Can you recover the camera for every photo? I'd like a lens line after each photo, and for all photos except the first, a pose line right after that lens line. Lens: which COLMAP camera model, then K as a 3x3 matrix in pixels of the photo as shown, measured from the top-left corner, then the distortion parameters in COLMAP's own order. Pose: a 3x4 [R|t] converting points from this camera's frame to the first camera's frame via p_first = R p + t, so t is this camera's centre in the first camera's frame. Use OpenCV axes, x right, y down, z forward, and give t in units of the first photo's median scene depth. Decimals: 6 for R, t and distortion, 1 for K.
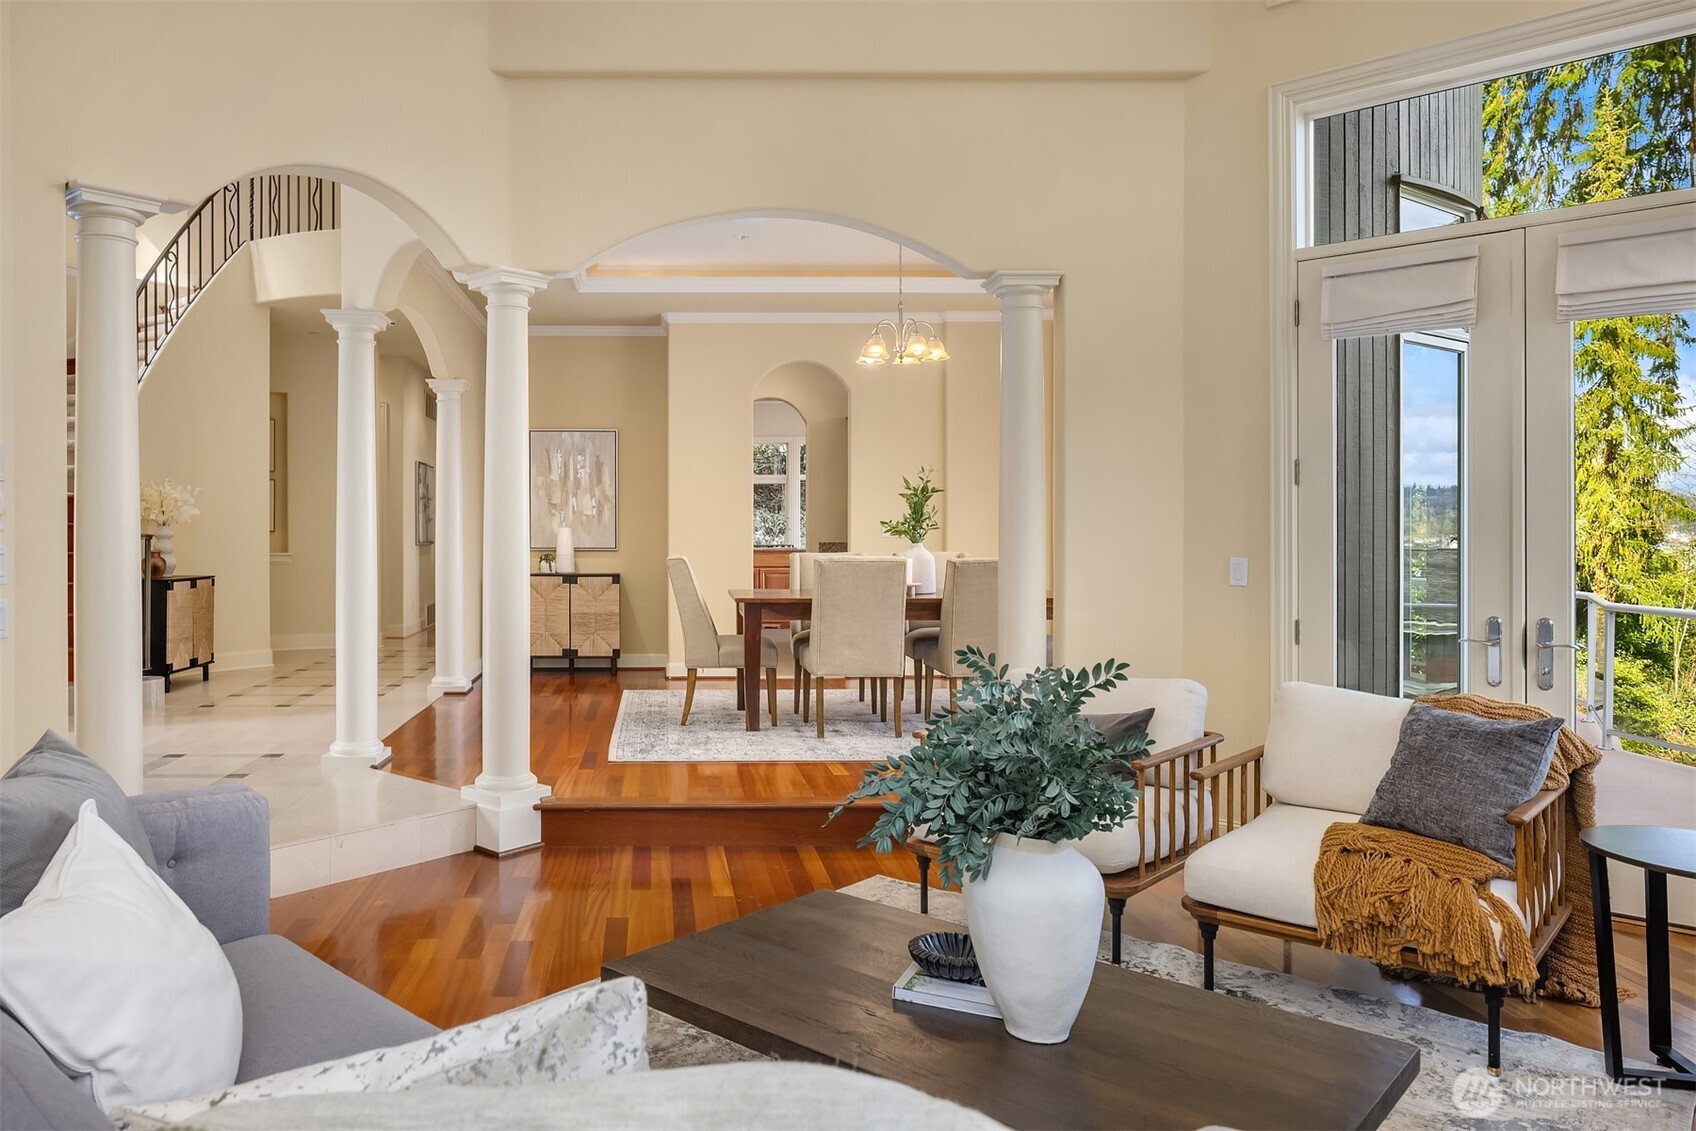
lens RADIAL K [[1897.3, 0, 848.1], [0, 1897.3, 558.2], [0, 0, 1]] dist [0.012599, 0.000000]
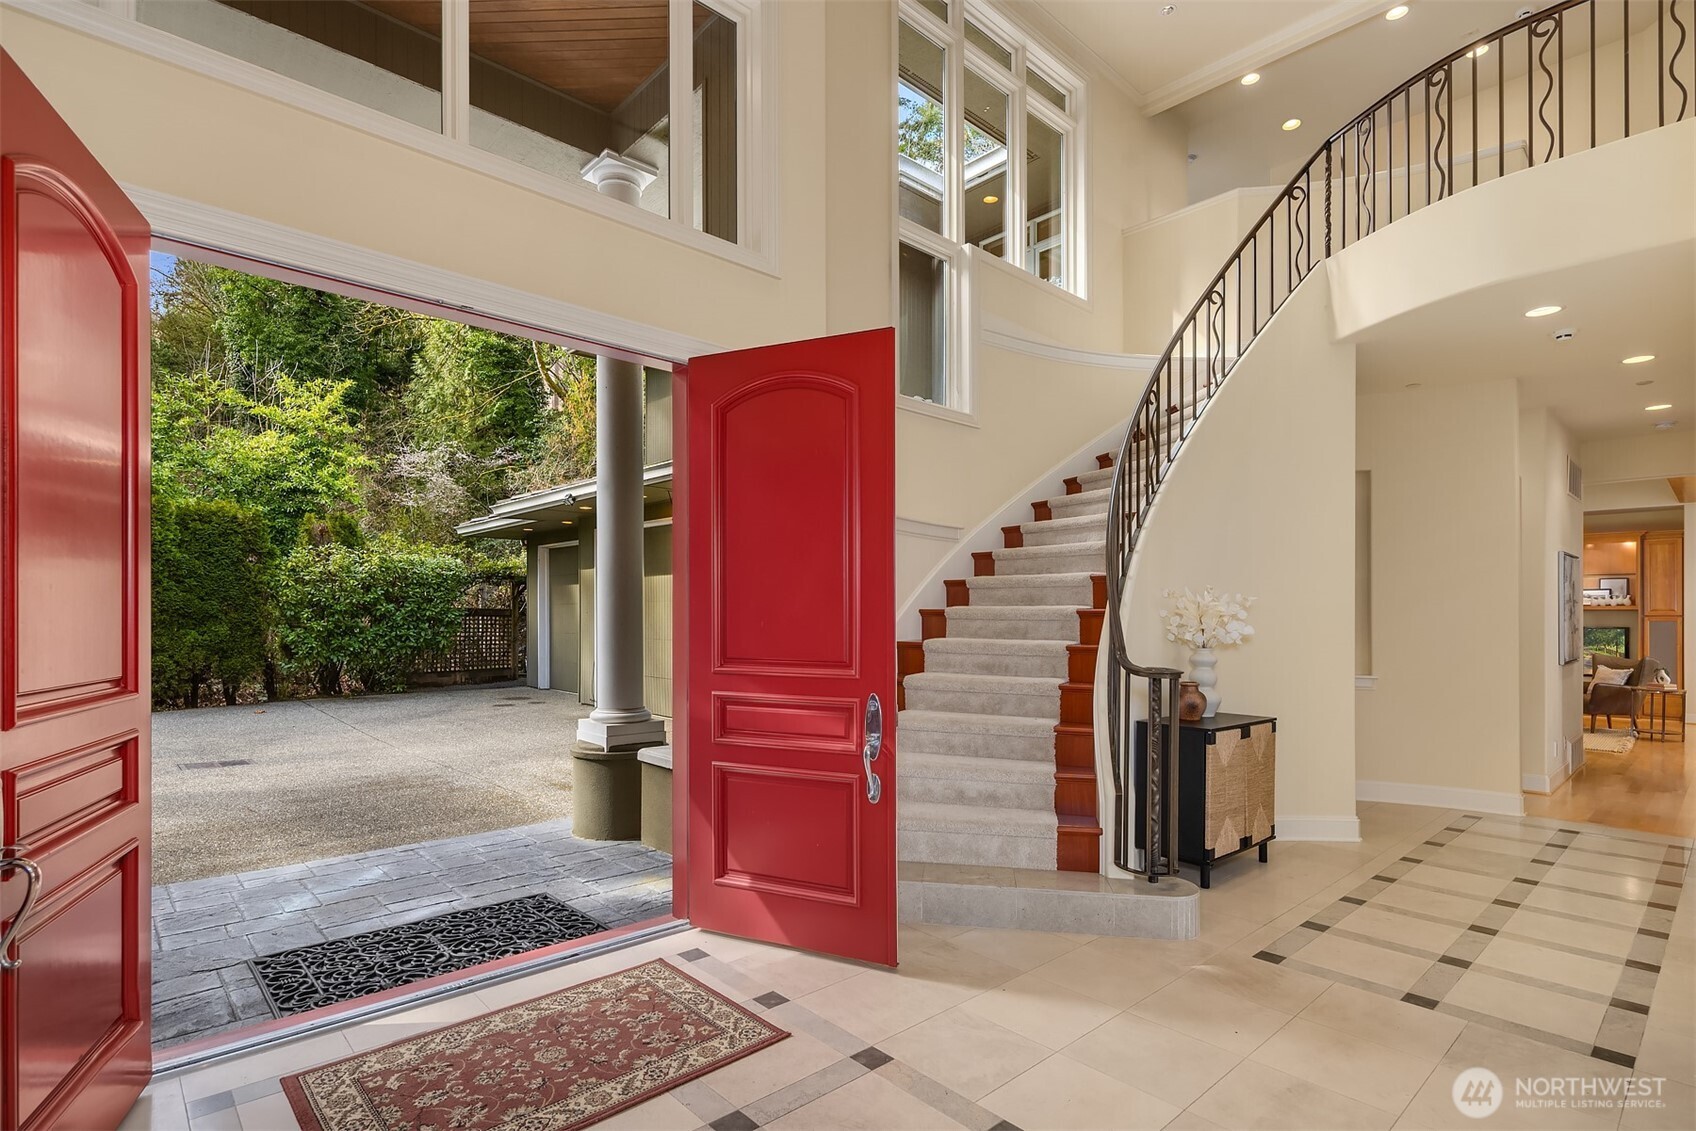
lens RADIAL K [[833.8, 0, 851.0], [0, 833.8, 607.2], [0, 0, 1]] dist [0.002928, 0.000352]
pose [[0.719600, -0.002898, -0.694383, -0.230225], [-0.005395, 0.999938, -0.009765, -0.028881], [0.694368, 0.010774, 0.719540, 0.662132]]
